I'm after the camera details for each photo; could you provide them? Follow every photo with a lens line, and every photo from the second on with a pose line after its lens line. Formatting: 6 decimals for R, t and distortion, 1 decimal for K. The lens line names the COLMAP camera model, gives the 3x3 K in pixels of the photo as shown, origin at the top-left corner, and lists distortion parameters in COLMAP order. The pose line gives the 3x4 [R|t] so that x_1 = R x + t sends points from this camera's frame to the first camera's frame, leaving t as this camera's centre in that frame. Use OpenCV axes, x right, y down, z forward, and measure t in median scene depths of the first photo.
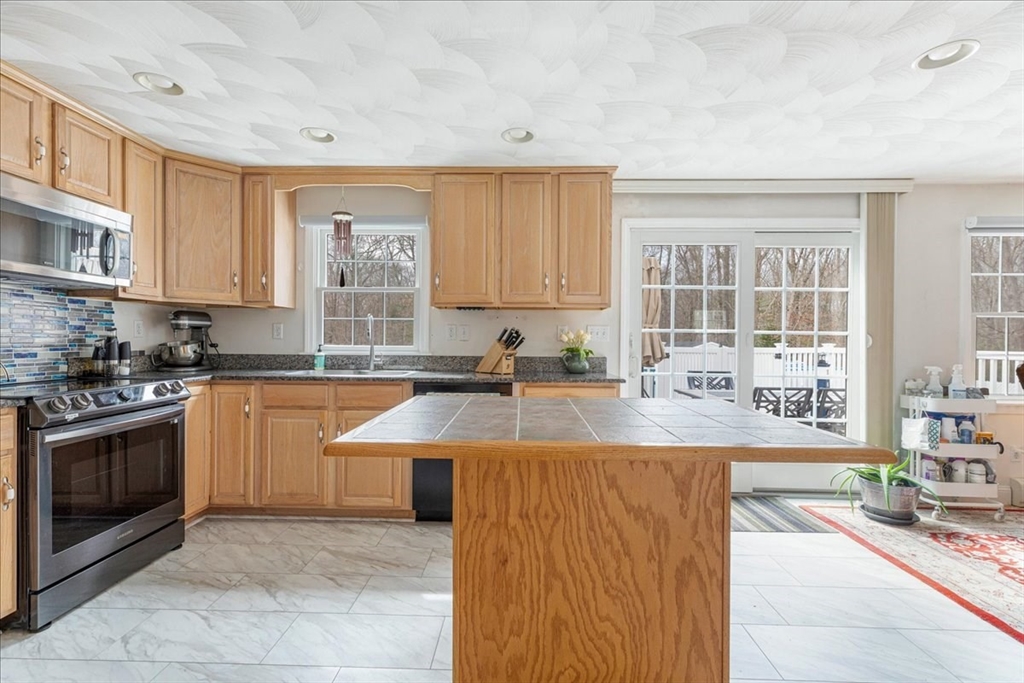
lens RADIAL K [[458.9, 0, 496.4], [0, 458.9, 343.3], [0, 0, 1]] dist [0.002067, 0.000352]
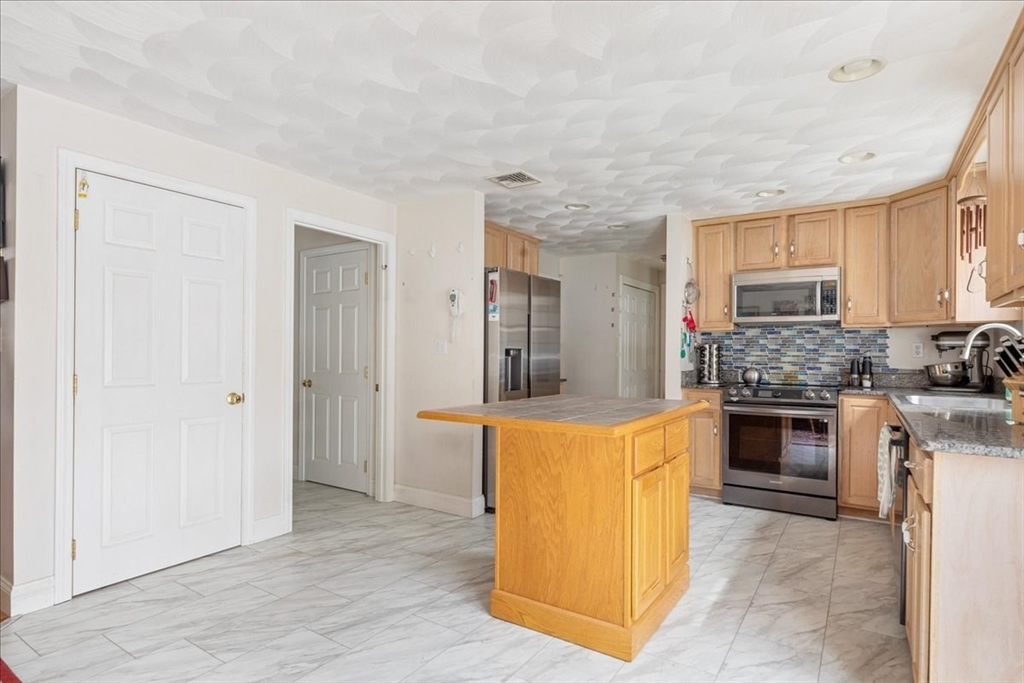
lens RADIAL K [[495.5, 0, 514.3], [0, 495.5, 345.6], [0, 0, 1]] dist [-0.000536, -0.000503]
pose [[-0.486490, -0.022202, -0.873404, 0.953538], [-0.015429, 0.999740, -0.016819, -0.007897], [0.873550, 0.005293, -0.486705, 0.891786]]
